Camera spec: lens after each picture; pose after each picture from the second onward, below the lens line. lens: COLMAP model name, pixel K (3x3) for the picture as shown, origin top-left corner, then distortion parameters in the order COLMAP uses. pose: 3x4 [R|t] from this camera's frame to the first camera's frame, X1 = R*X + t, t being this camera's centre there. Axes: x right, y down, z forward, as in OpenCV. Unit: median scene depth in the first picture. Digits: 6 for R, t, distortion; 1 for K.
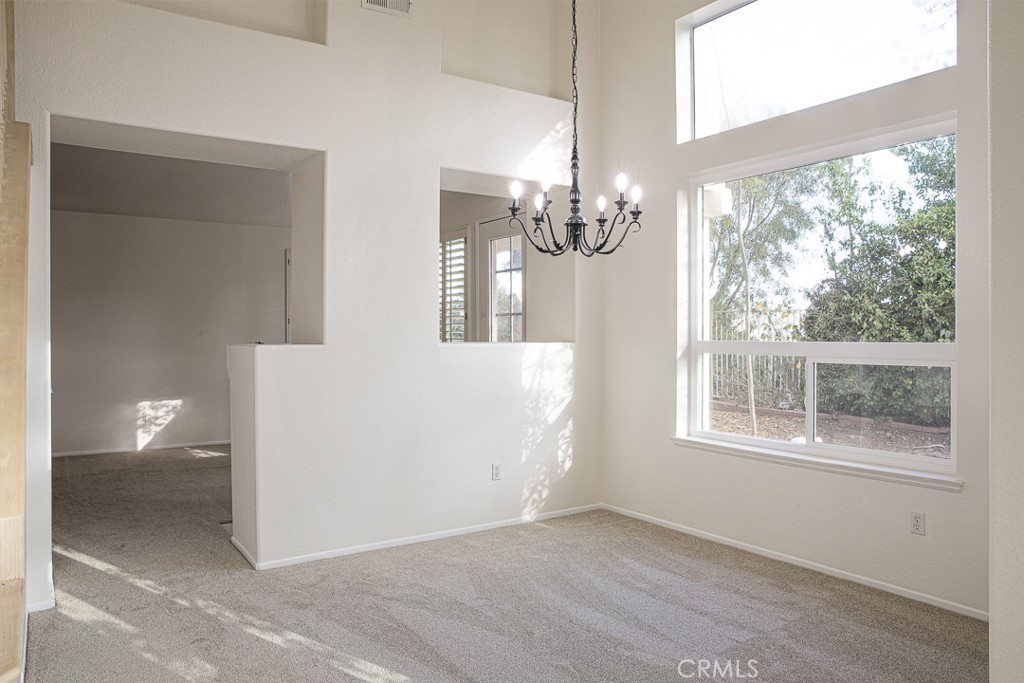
lens RADIAL K [[702.9, 0, 515.2], [0, 702.9, 338.9], [0, 0, 1]] dist [-0.107618, 0.084202]
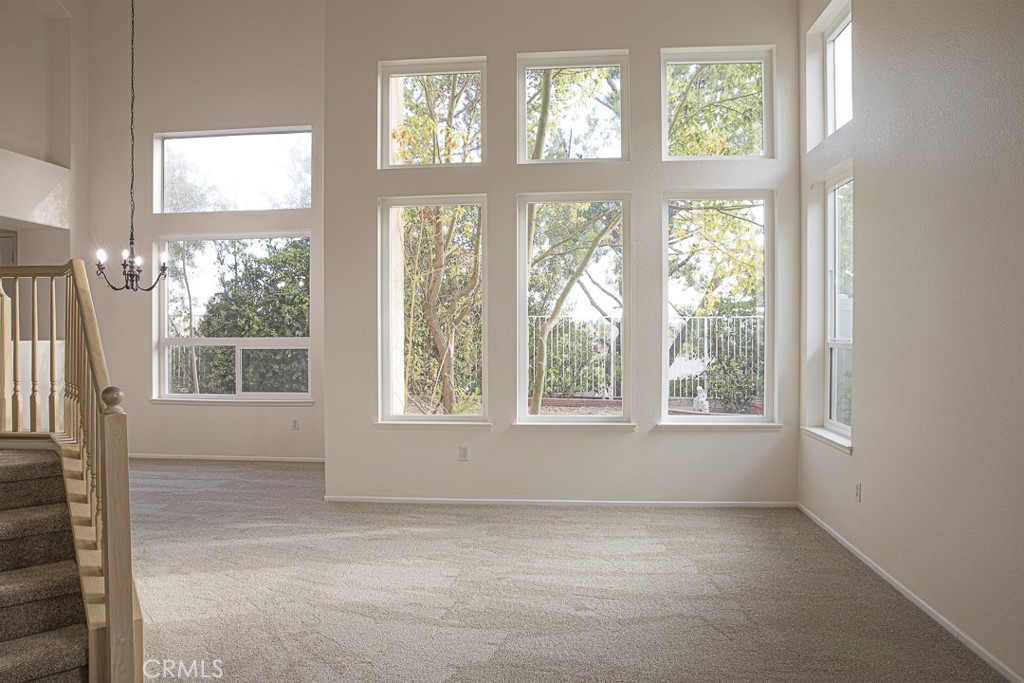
lens RADIAL K [[702.9, 0, 510.9], [0, 702.9, 335.9], [0, 0, 1]] dist [-0.107618, 0.084202]
pose [[0.644895, -0.004112, 0.764260, -0.236755], [0.008433, 0.999963, -0.001735, 0.004010], [-0.764224, 0.007564, 0.644906, -0.340711]]
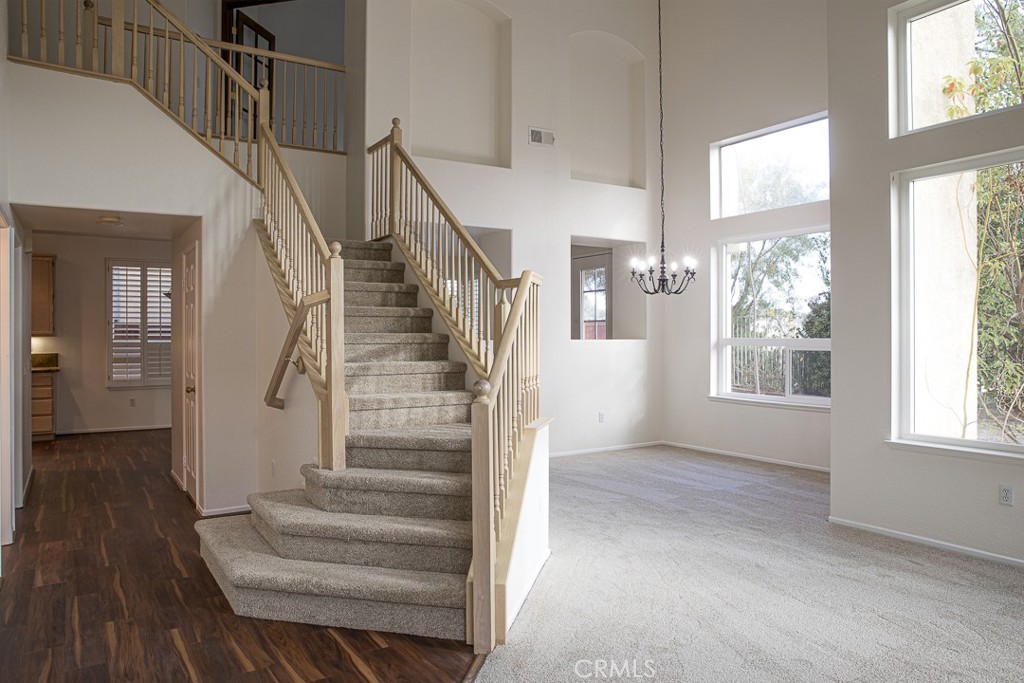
lens RADIAL K [[702.9, 0, 511.9], [0, 702.9, 338.0], [0, 0, 1]] dist [-0.107618, 0.084202]
pose [[0.999350, -0.000040, -0.036047, -0.099350], [-0.000072, 0.999995, -0.003088, 0.004092], [0.036047, 0.003089, 0.999345, -0.369430]]
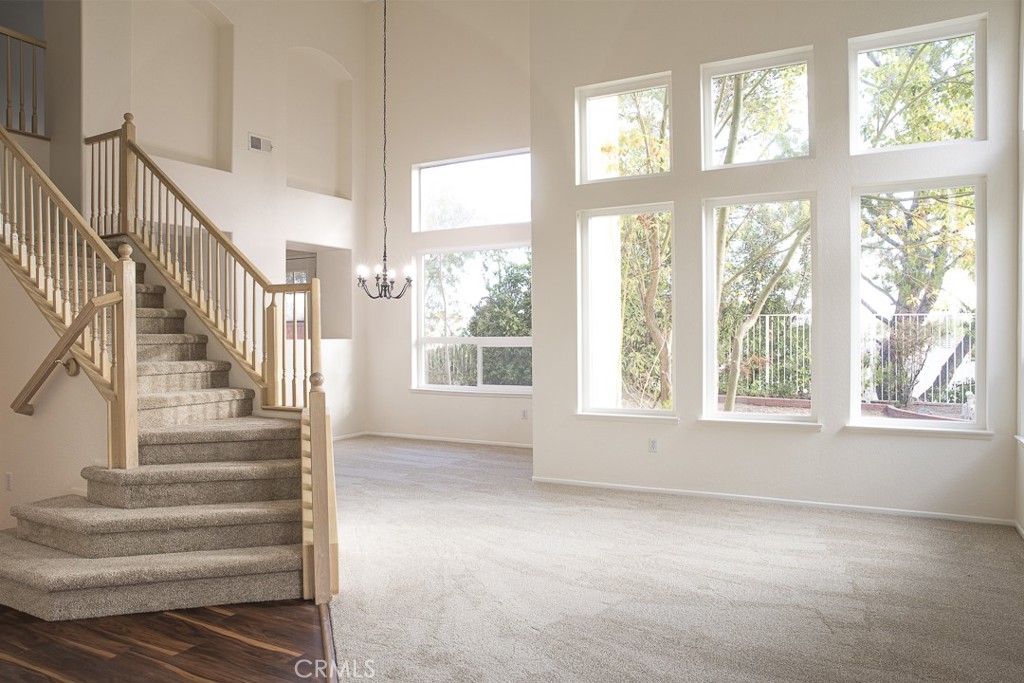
lens RADIAL K [[702.9, 0, 513.6], [0, 702.9, 336.8], [0, 0, 1]] dist [-0.107618, 0.084202]
pose [[0.891513, -0.006114, 0.452953, -0.206839], [0.008143, 0.999964, -0.002529, 0.004629], [-0.452921, 0.005943, 0.891531, -0.439732]]
